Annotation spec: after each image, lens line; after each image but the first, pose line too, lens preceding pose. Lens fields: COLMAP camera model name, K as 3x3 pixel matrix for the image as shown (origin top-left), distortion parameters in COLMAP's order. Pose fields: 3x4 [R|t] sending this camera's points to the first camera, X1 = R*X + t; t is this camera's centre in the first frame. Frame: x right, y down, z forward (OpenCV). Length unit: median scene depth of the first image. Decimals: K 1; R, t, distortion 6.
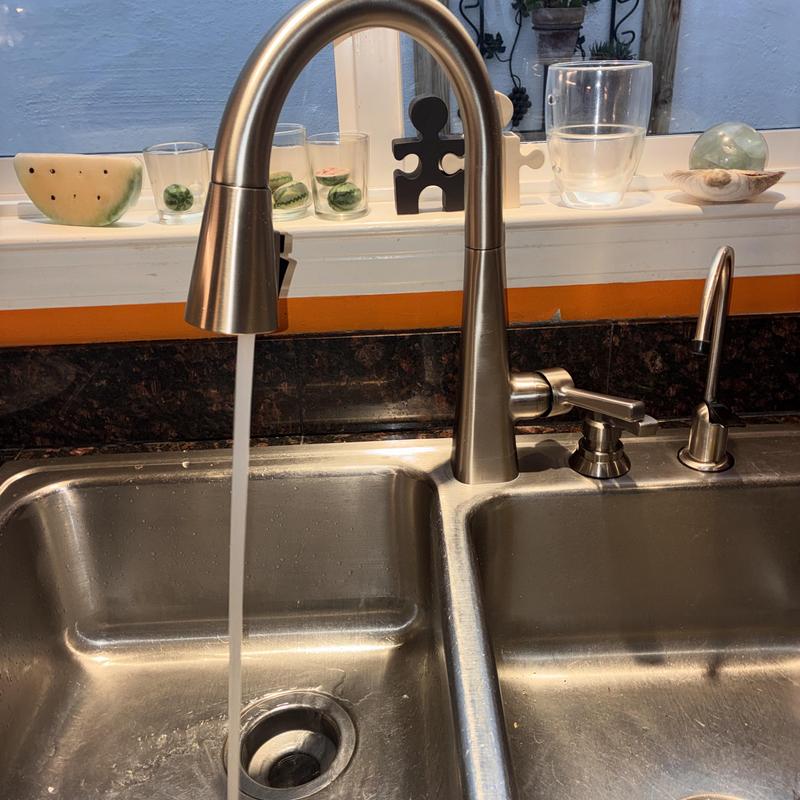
lens RADIAL K [[828.0, 0, 400.0], [0, 828.0, 400.0], [0, 0, 1]] dist [0.001451, 0.032170]
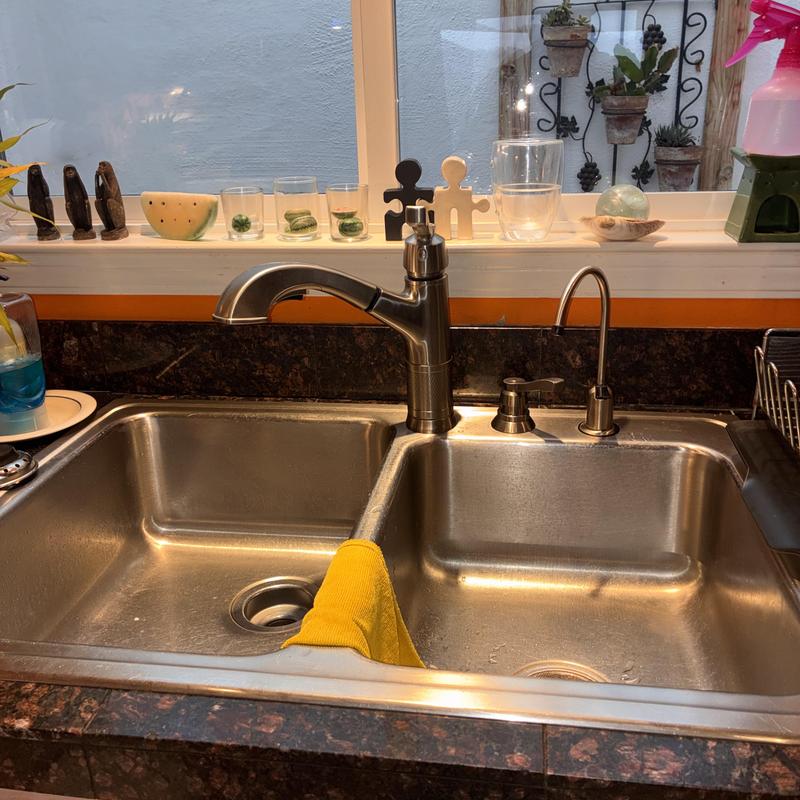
lens RADIAL K [[828.0, 0, 400.0], [0, 828.0, 400.0], [0, 0, 1]] dist [0.001451, 0.032170]
pose [[0.984329, 0.070404, -0.161677, 0.254333], [-0.083355, 0.993711, -0.074765, 0.145101], [0.155396, 0.087070, 0.984008, -0.356045]]
